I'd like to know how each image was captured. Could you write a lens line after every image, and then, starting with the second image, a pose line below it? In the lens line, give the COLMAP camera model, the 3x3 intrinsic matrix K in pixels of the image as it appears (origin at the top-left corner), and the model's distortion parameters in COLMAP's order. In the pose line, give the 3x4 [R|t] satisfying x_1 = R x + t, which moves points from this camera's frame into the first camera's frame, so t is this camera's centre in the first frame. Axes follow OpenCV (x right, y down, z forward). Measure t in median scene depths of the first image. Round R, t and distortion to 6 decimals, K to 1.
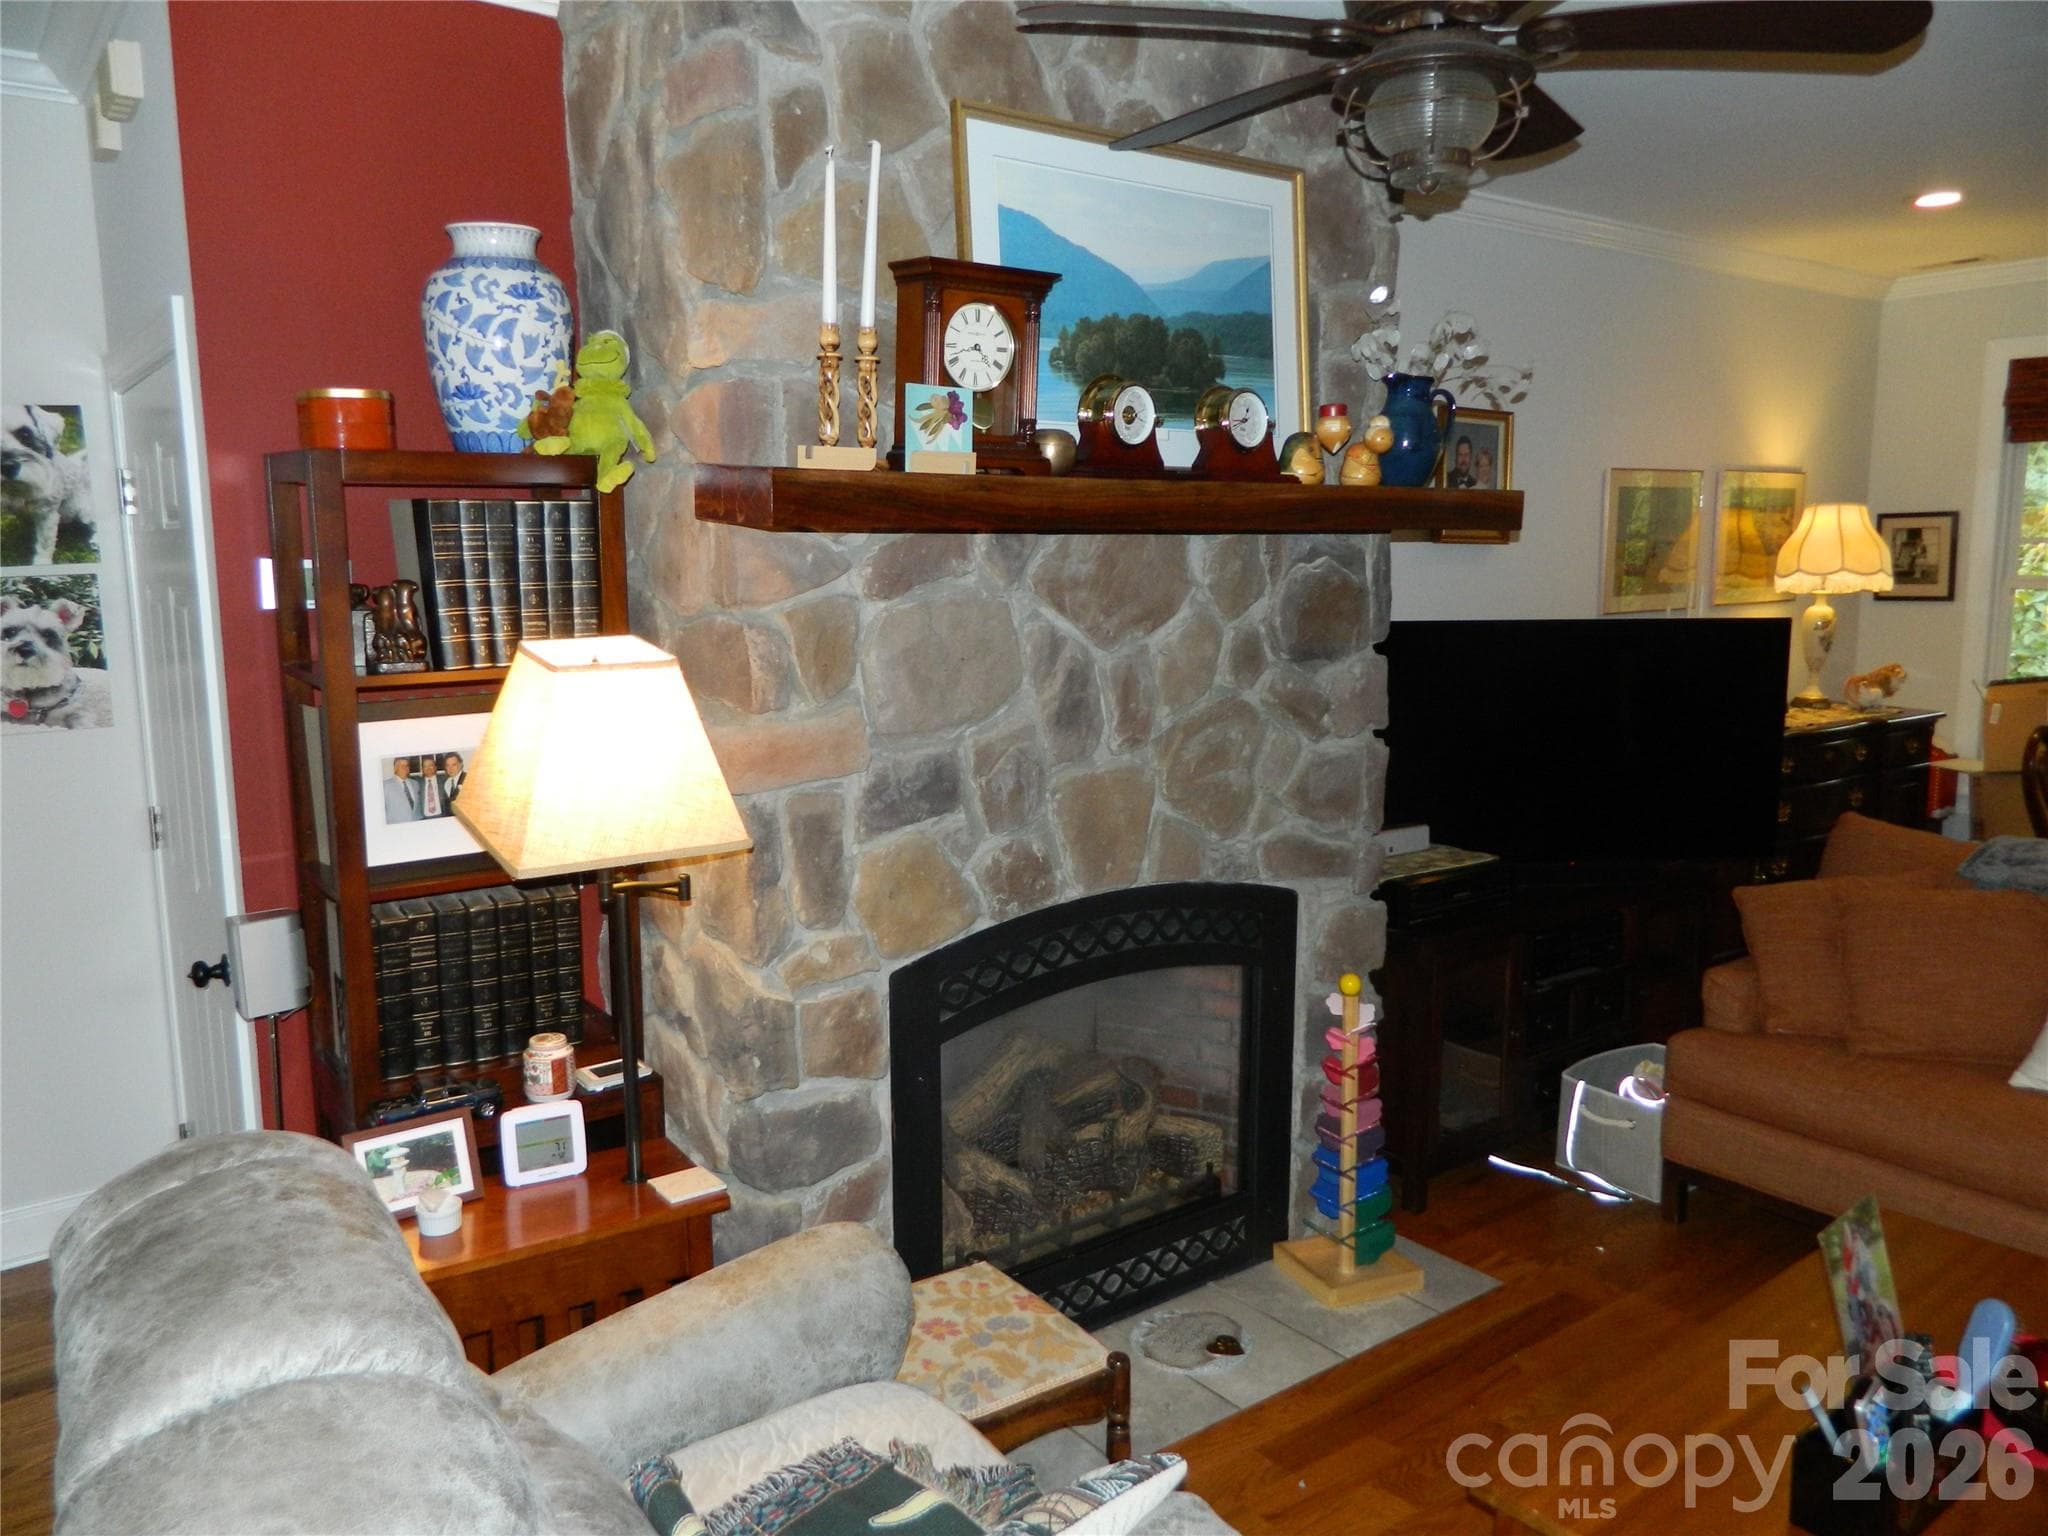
lens RADIAL K [[1508.2, 0, 1024.0], [0, 1508.2, 768.0], [0, 0, 1]] dist [-0.001592, 0.000173]
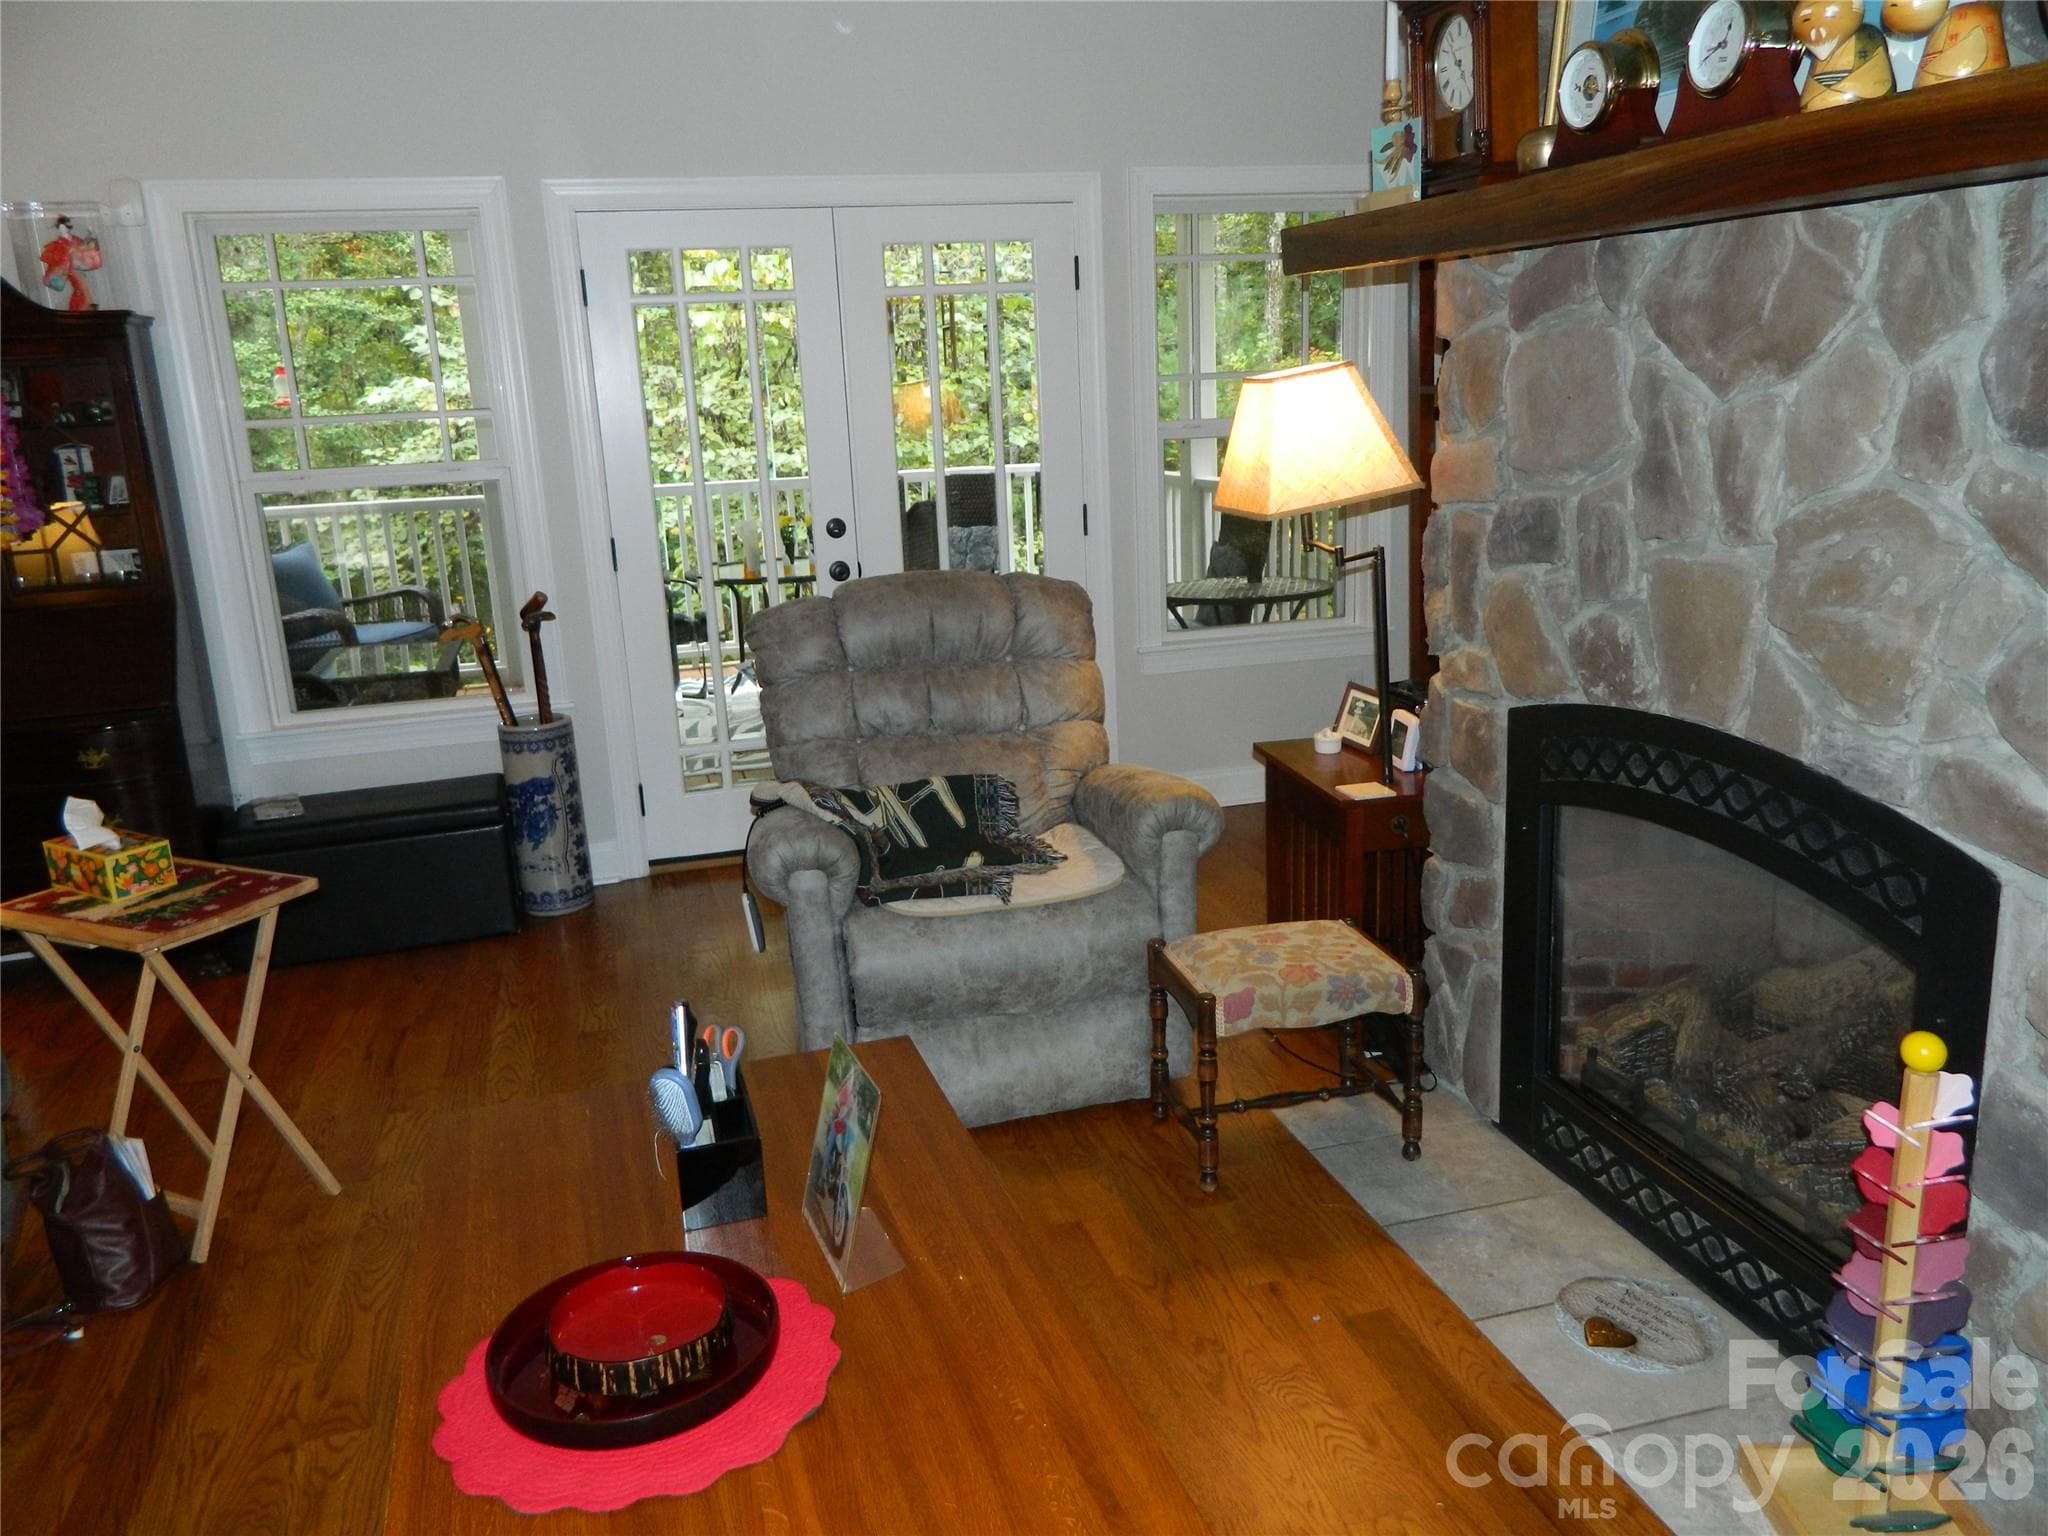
lens RADIAL K [[1582.6, 0, 1024.0], [0, 1582.6, 768.0], [0, 0, 1]] dist [-0.000871, -0.000297]
pose [[-0.365042, 0.249878, -0.896831, 0.958428], [-0.090371, 0.949248, 0.301266, -0.113081], [0.926594, 0.191022, -0.323934, 1.008335]]
